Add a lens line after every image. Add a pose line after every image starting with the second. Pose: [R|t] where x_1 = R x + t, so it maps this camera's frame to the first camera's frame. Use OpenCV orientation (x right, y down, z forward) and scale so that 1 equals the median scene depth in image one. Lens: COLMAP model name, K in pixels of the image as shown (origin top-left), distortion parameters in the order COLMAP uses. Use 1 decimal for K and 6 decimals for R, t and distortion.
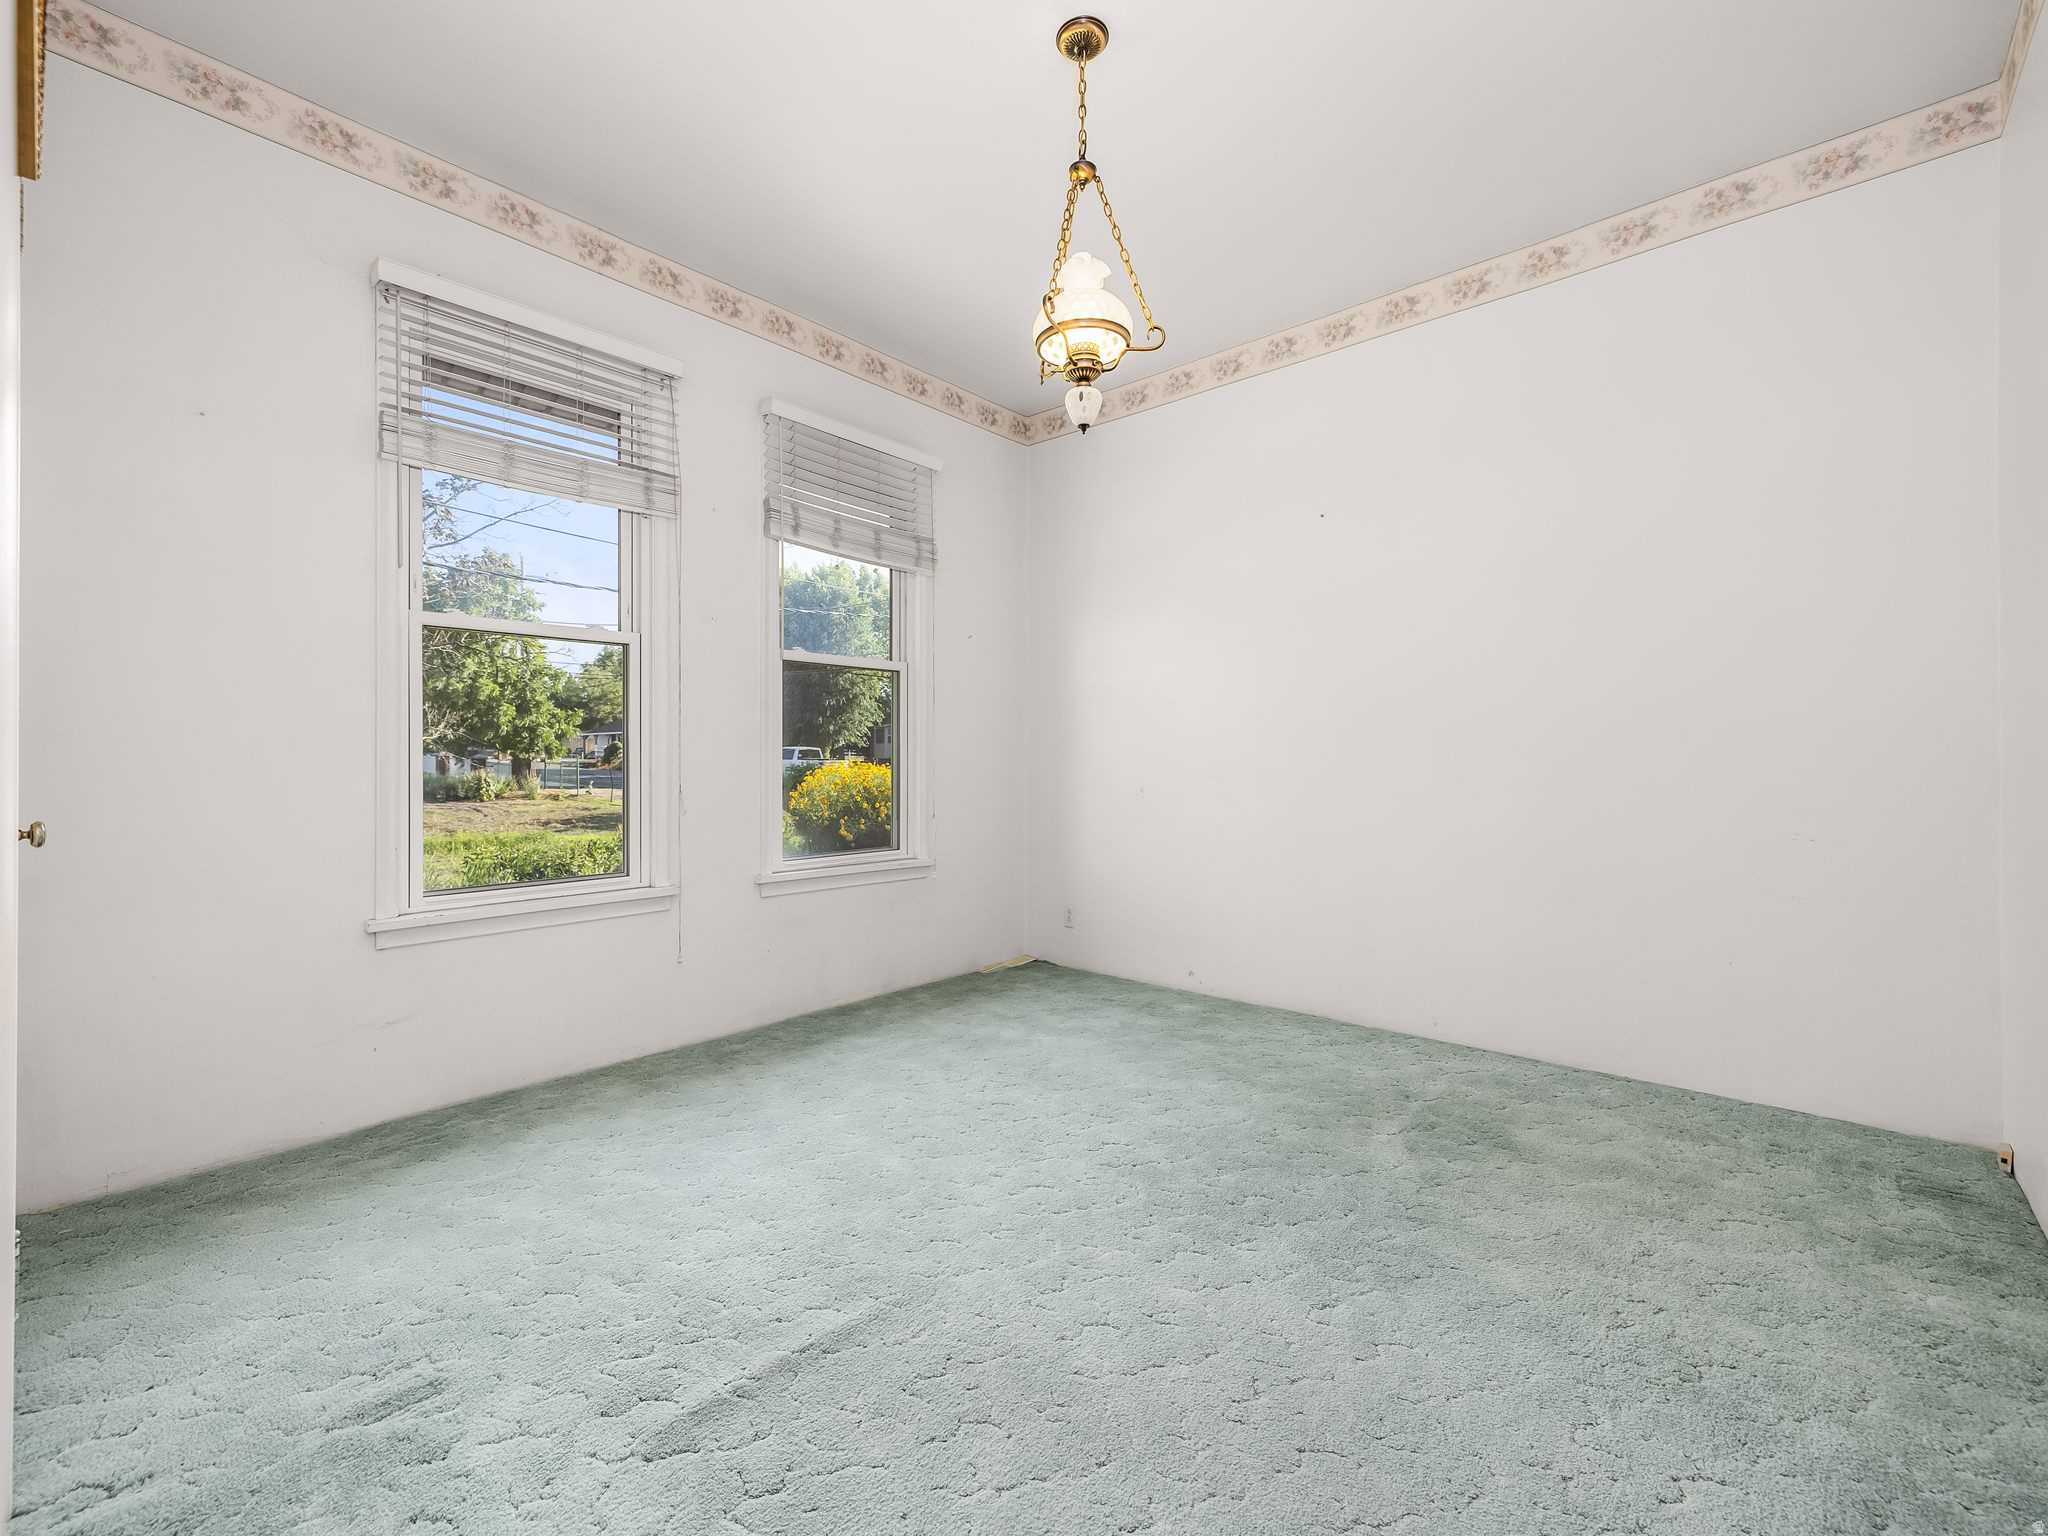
lens RADIAL K [[876.2, 0, 1017.6], [0, 876.2, 761.0], [0, 0, 1]] dist [0.004520, -0.000768]
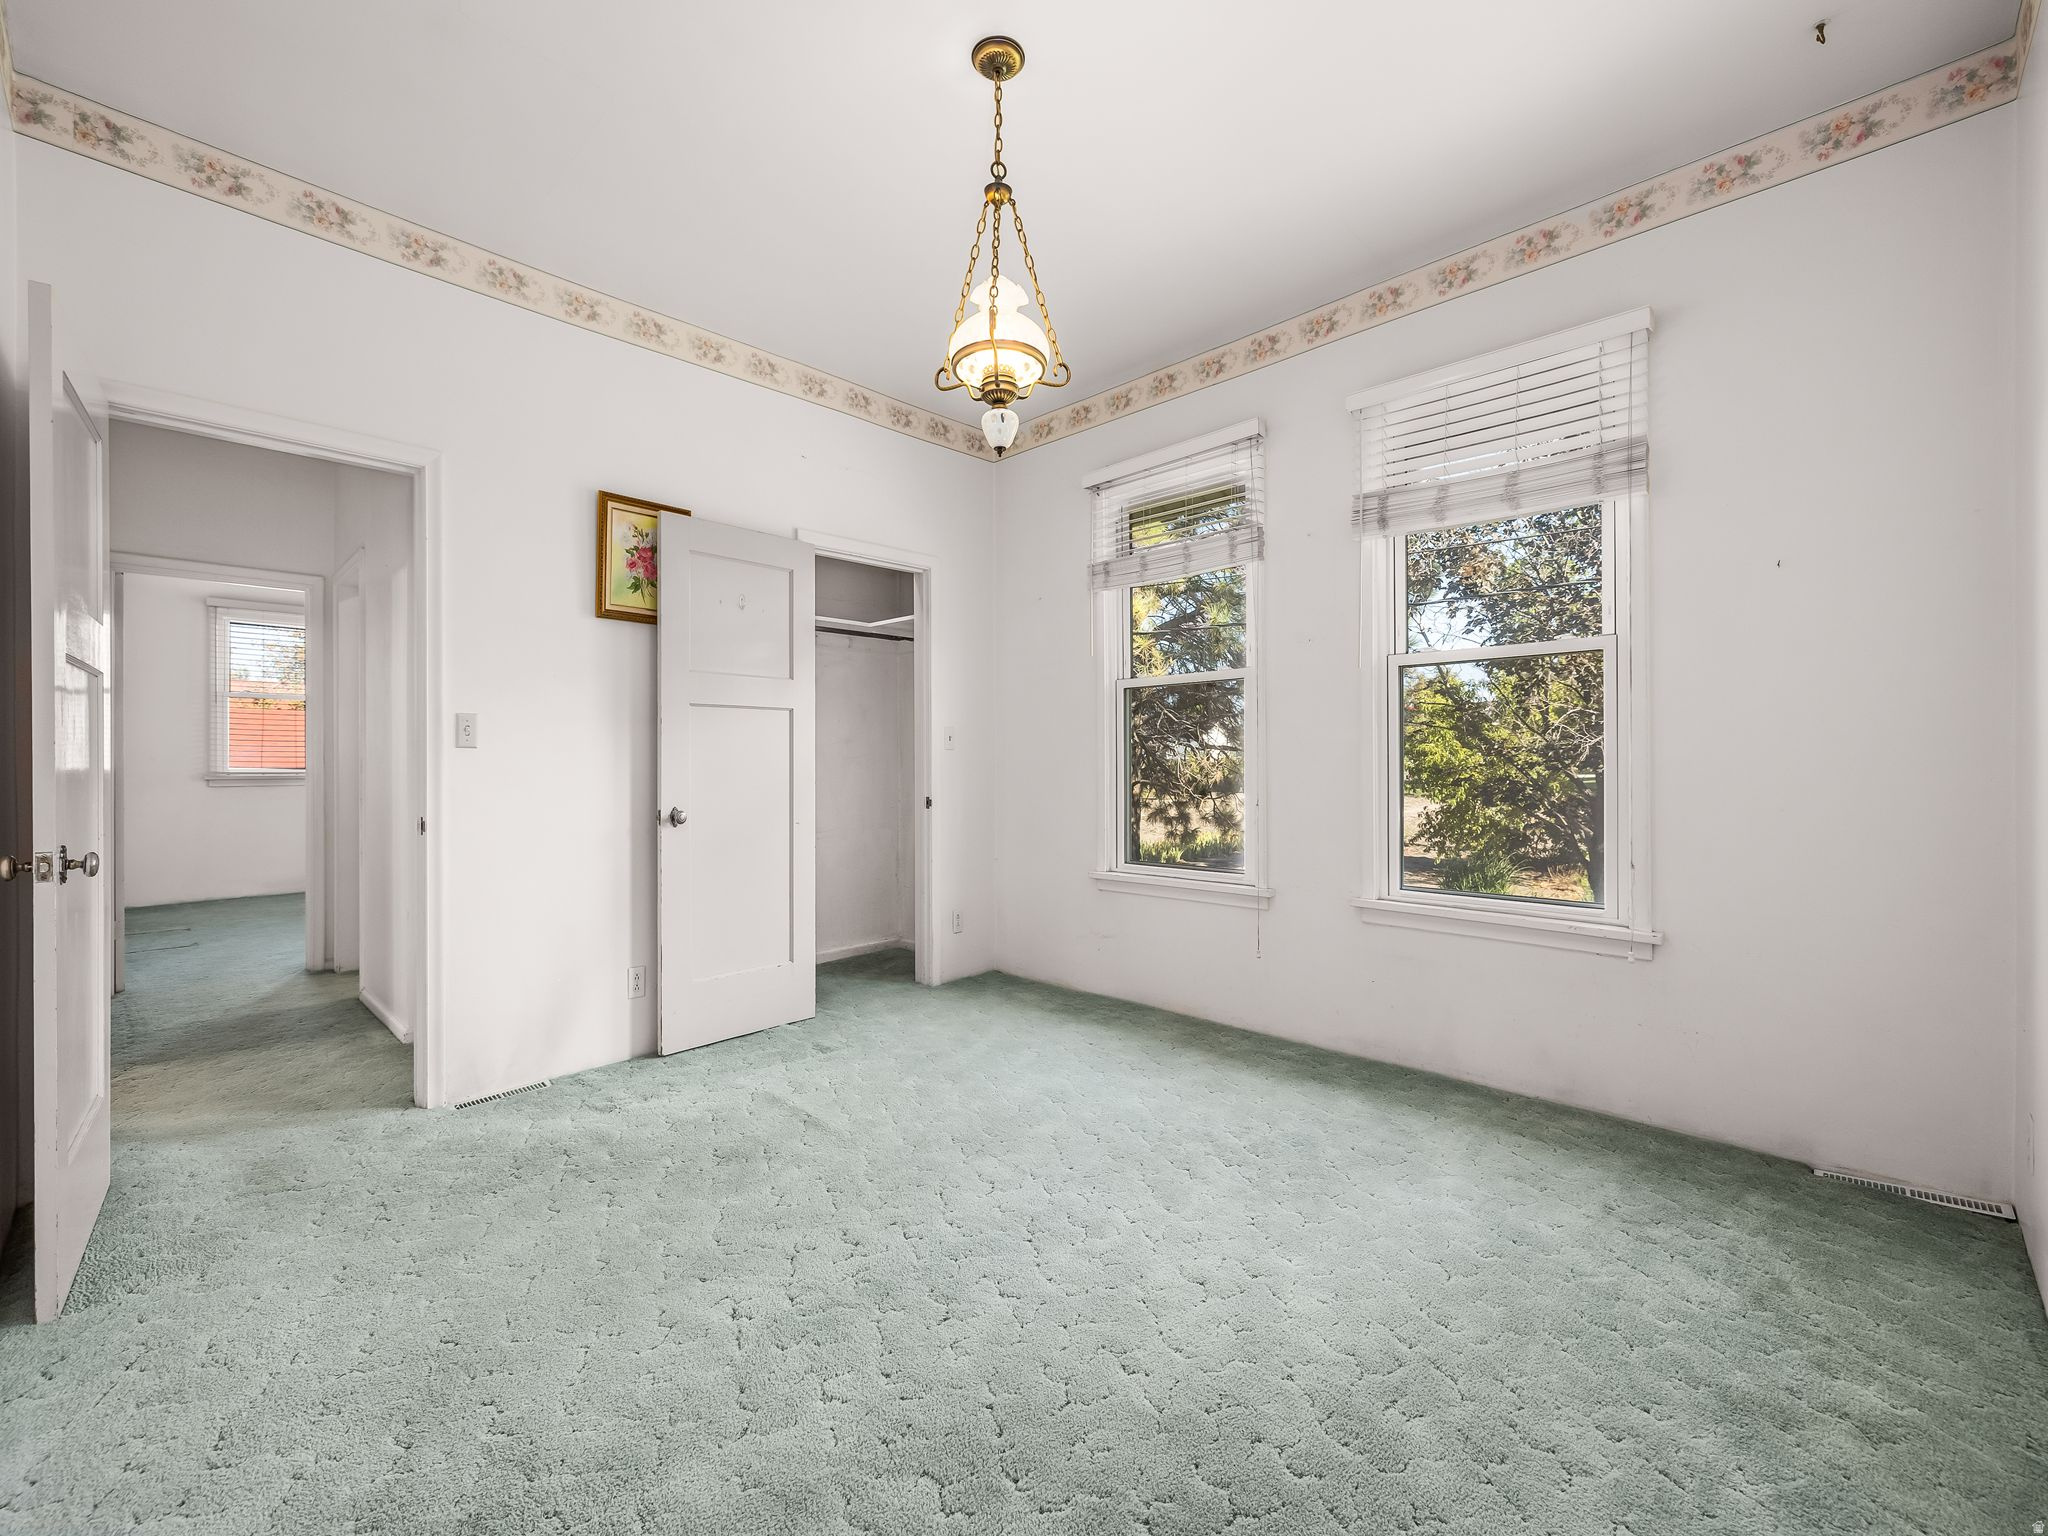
lens RADIAL K [[876.2, 0, 1025.2], [0, 876.2, 770.7], [0, 0, 1]] dist [0.004520, -0.000768]
pose [[-0.039920, 0.008878, -0.999163, 0.721892], [0.002107, 0.999959, 0.008801, -0.018948], [0.999201, -0.001754, -0.039937, 0.724908]]
